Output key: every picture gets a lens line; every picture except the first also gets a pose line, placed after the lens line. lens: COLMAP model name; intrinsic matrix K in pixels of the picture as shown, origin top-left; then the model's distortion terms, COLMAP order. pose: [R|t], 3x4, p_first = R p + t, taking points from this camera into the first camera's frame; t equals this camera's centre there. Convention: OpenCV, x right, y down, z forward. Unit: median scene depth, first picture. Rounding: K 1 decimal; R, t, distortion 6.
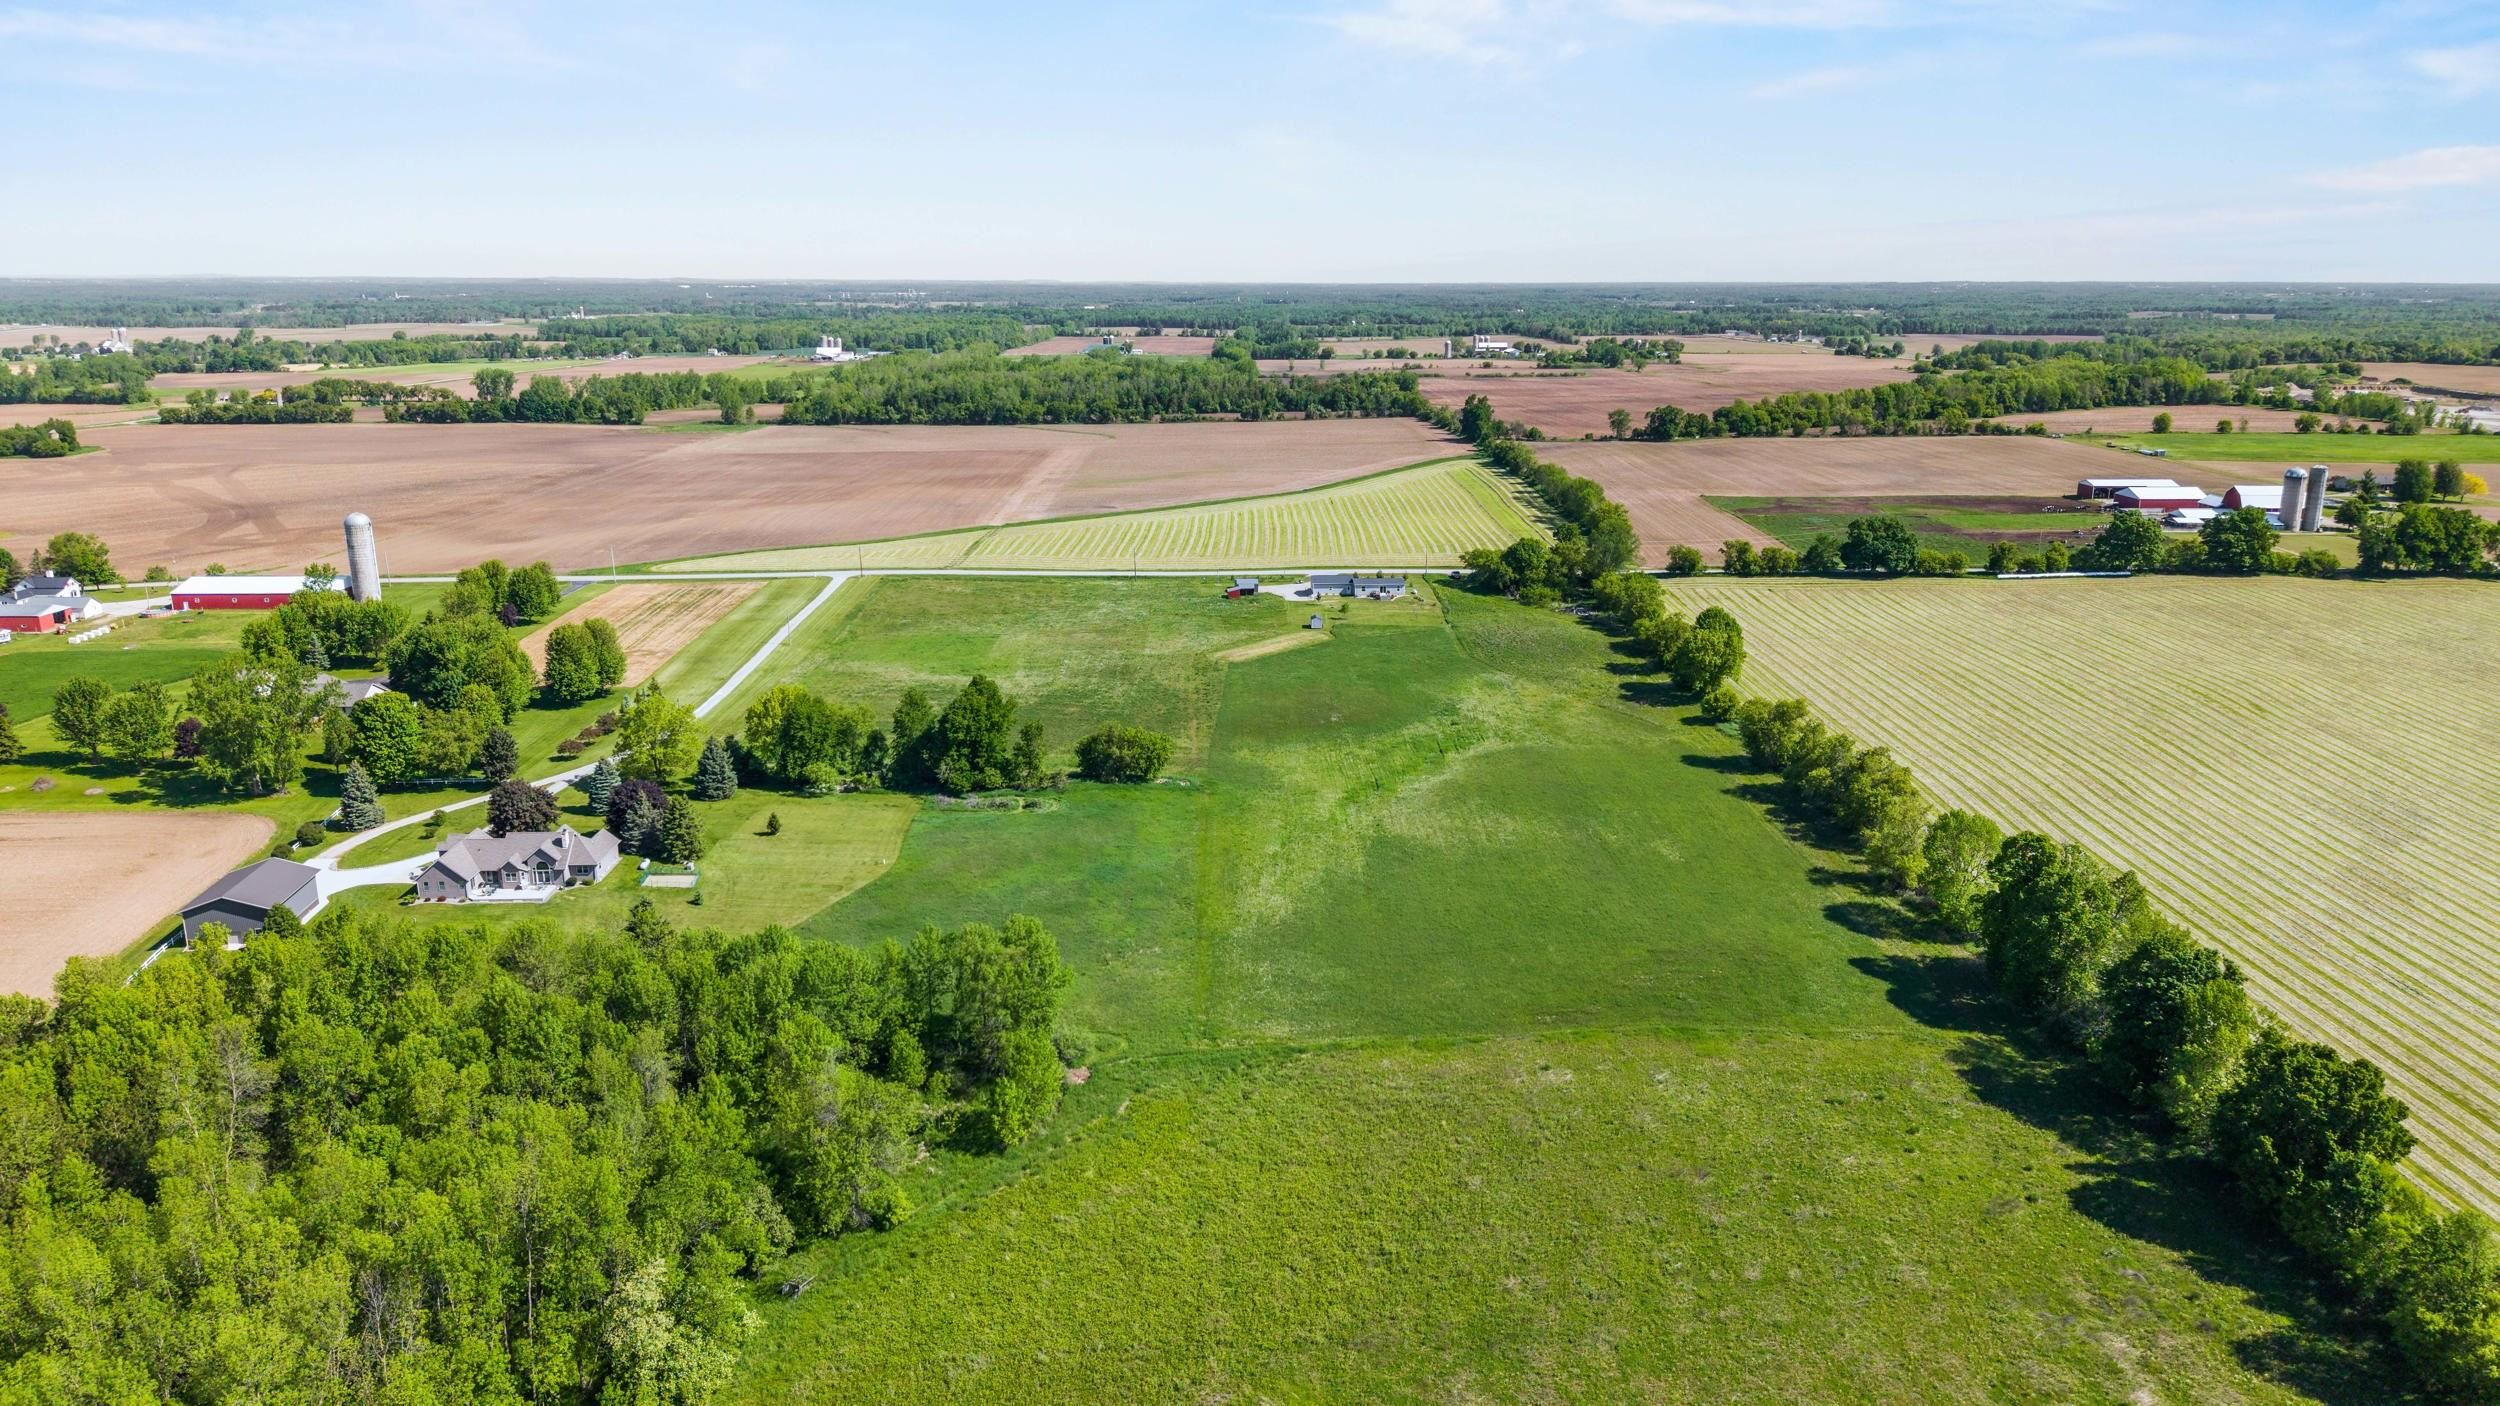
lens RADIAL K [[1660.5, 0, 1241.2], [0, 1660.5, 708.5], [0, 0, 1]] dist [0.086040, -0.136426]
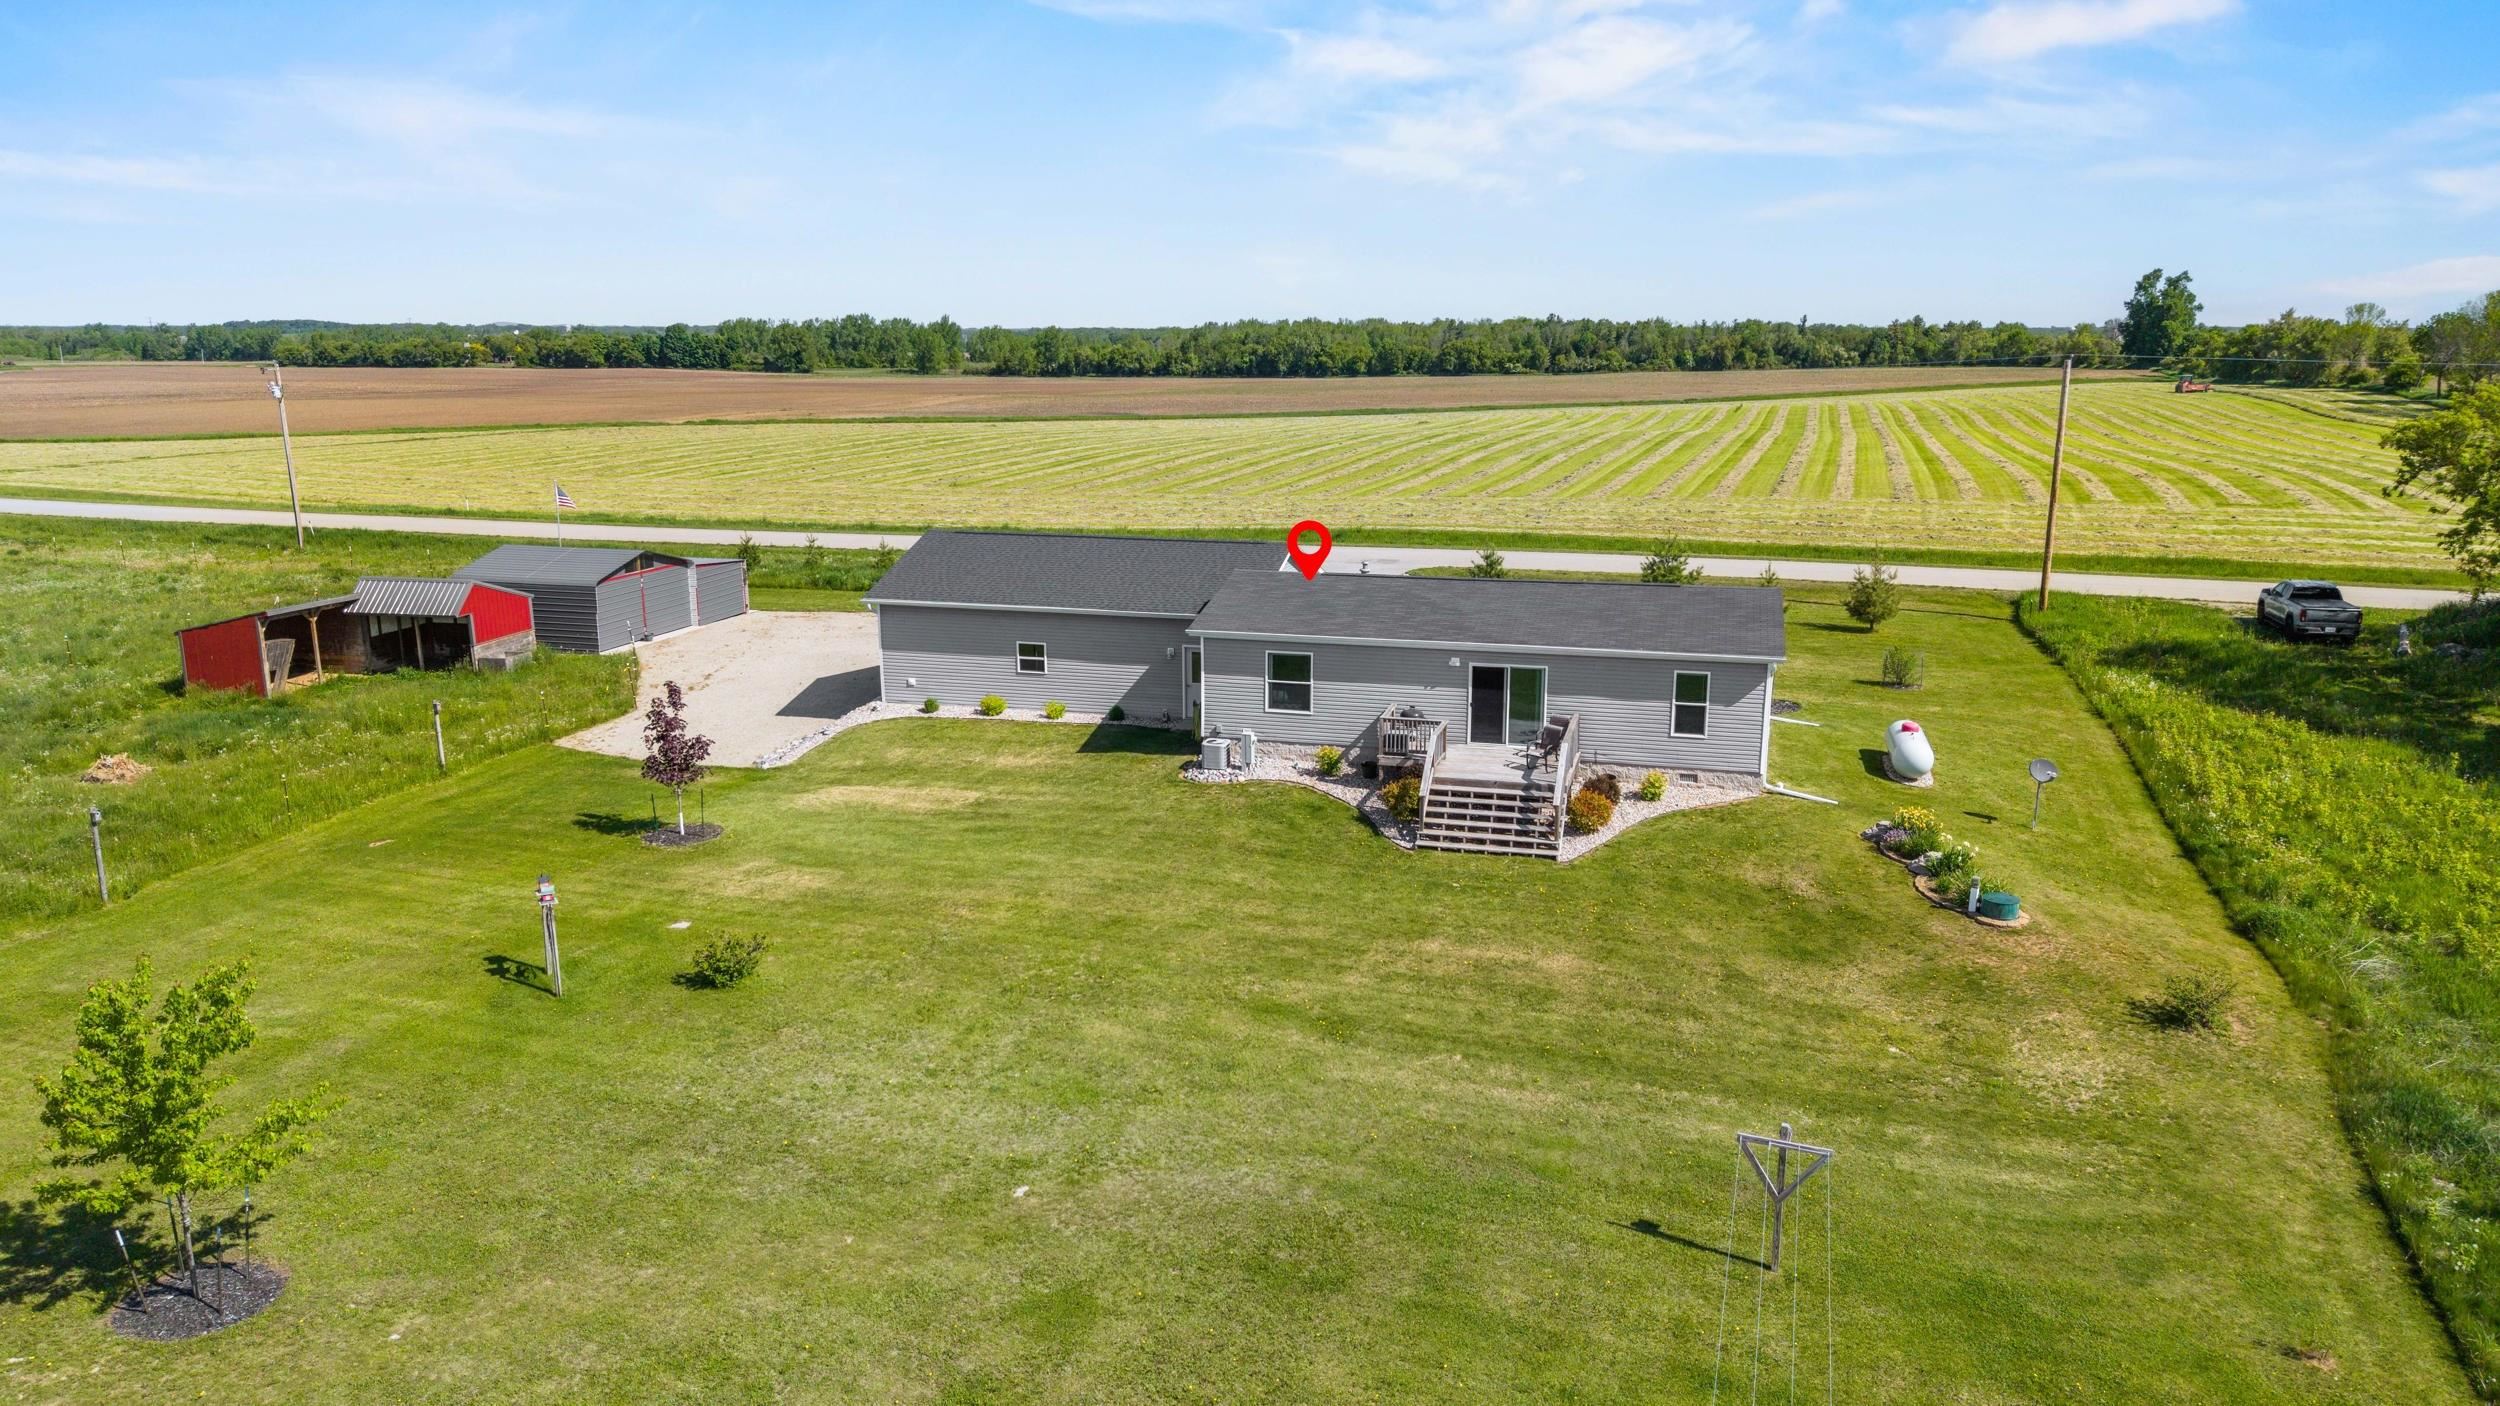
lens RADIAL K [[1693.9, 0, 1275.9], [0, 1693.9, 705.2], [0, 0, 1]] dist [0.062748, -0.088997]
pose [[0.954120, 0.065662, -0.292136, 0.088065], [-0.076068, 0.996804, -0.024392, -0.060698], [0.289601, 0.045495, 0.956066, 0.805985]]
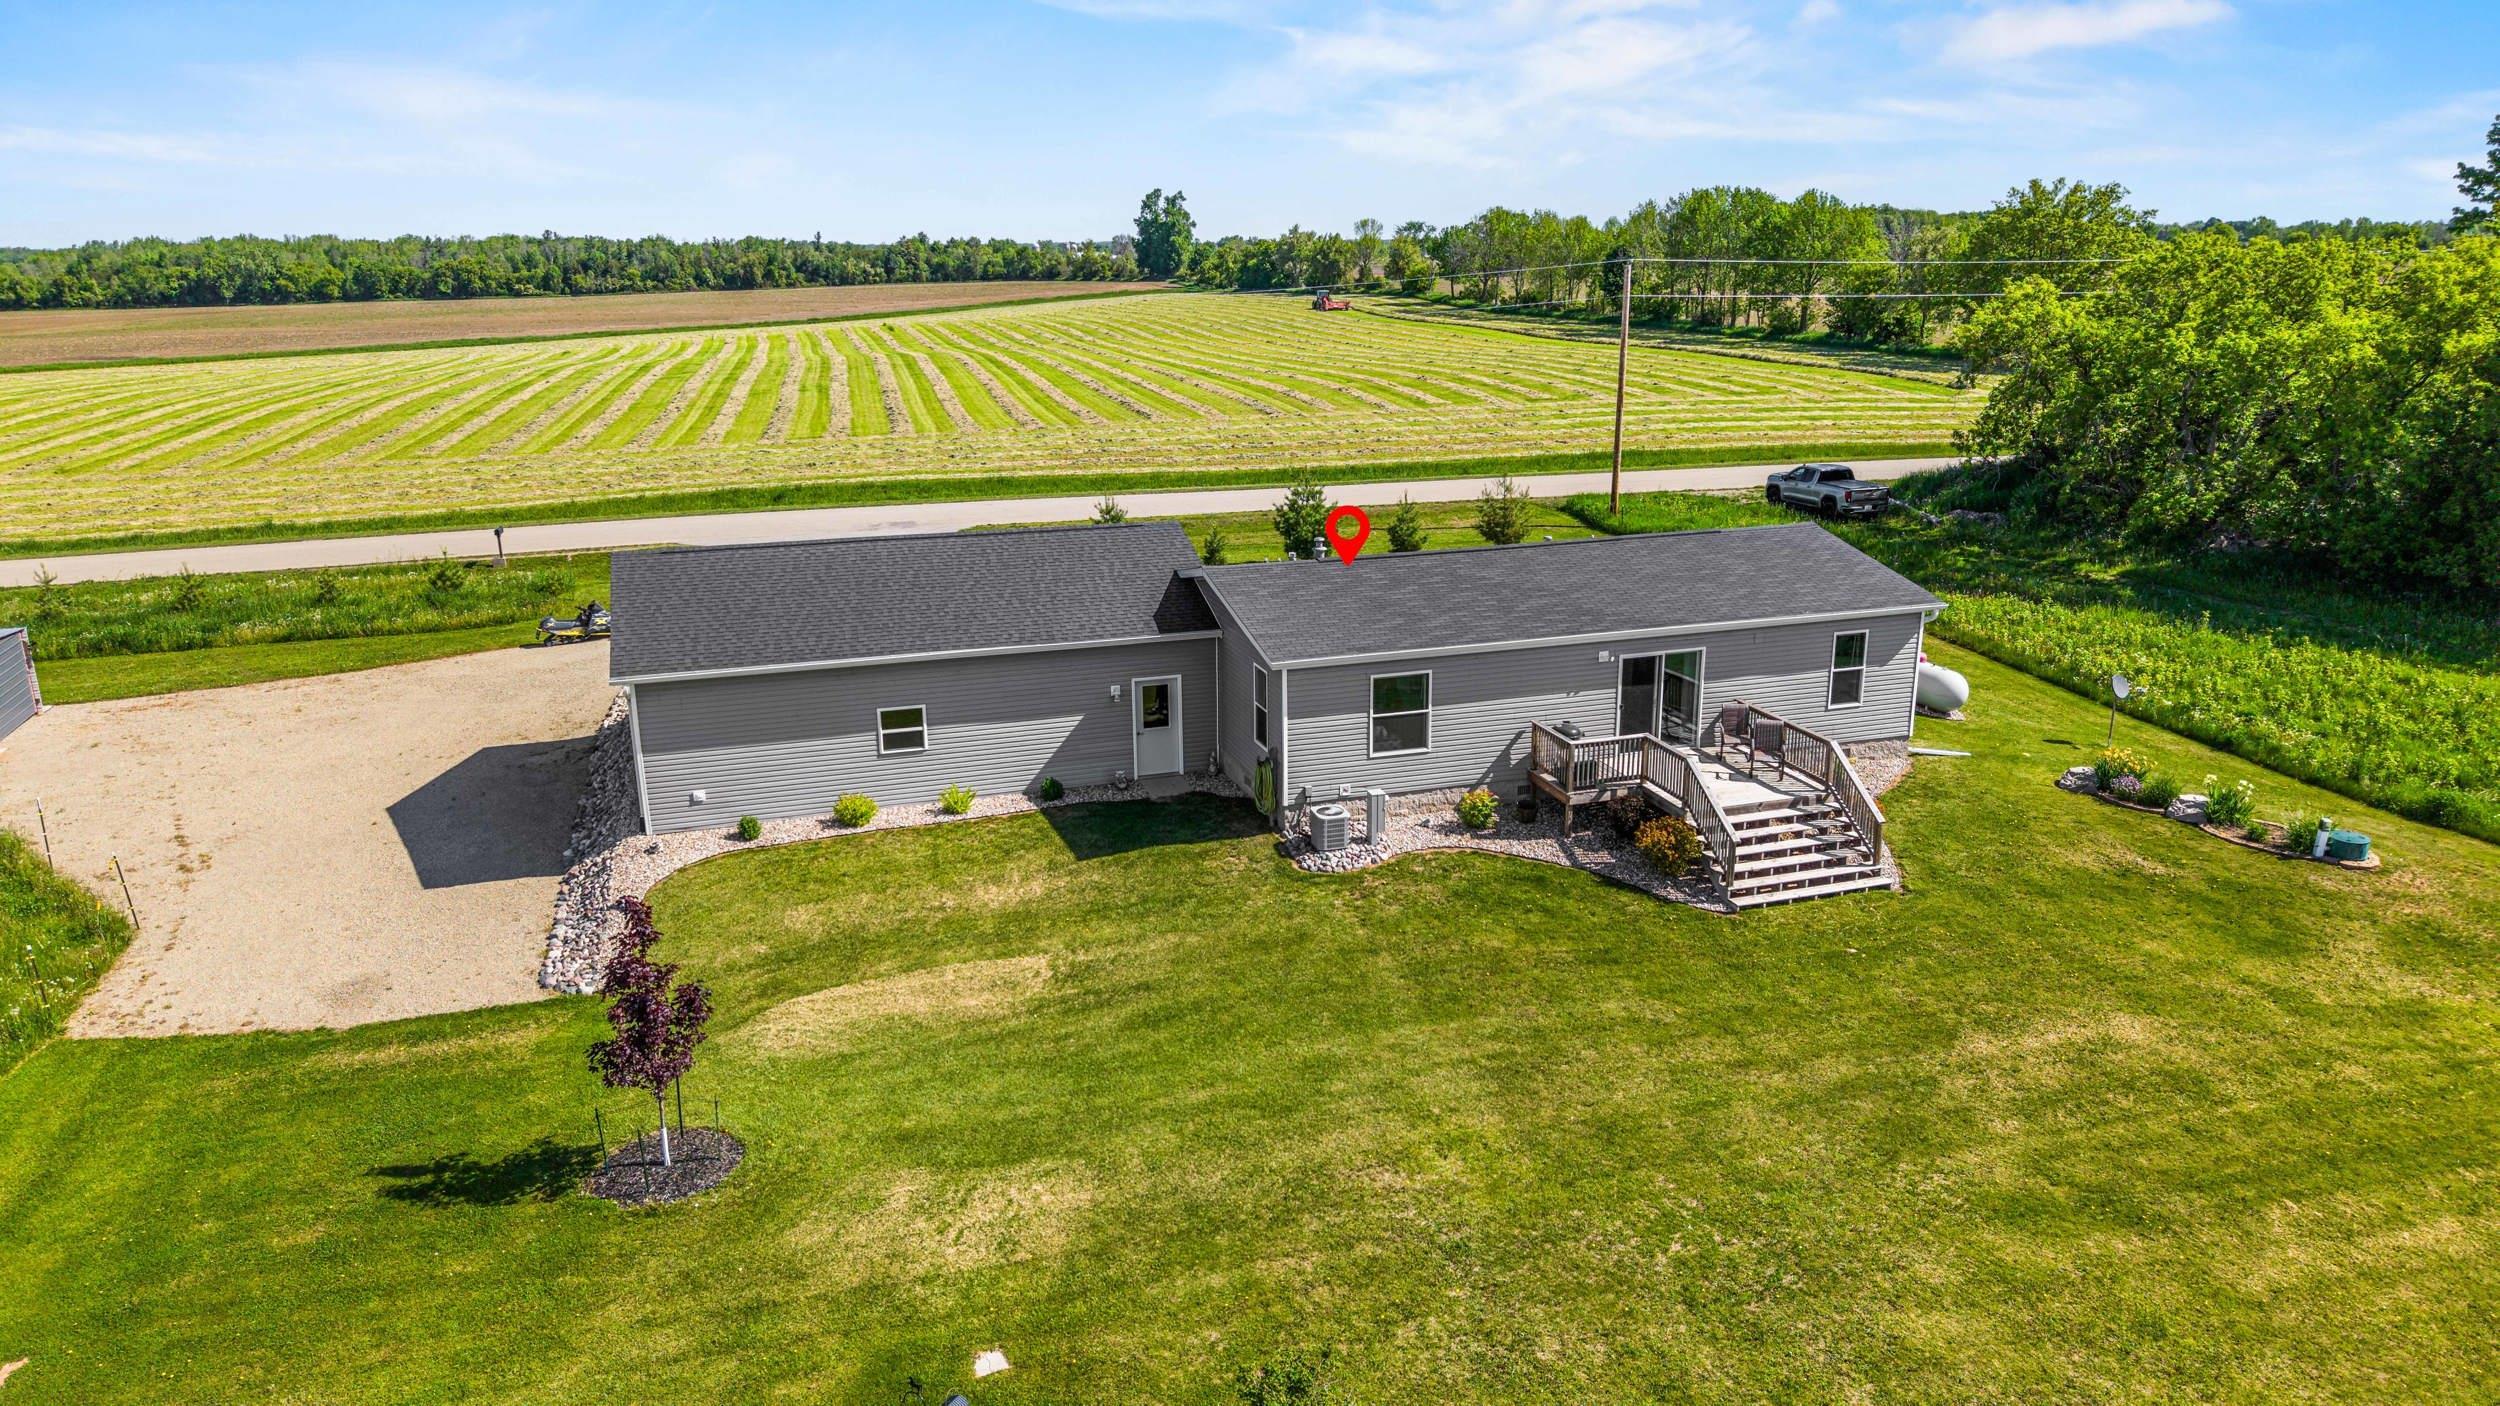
lens RADIAL K [[1673.6, 0, 1266.3], [0, 1673.6, 697.0], [0, 0, 1]] dist [0.045537, -0.057401]
pose [[0.964013, -0.077858, 0.254200, 0.045450], [0.075365, 0.996964, 0.019547, -0.065899], [-0.254950, 0.000314, 0.966954, 0.827815]]
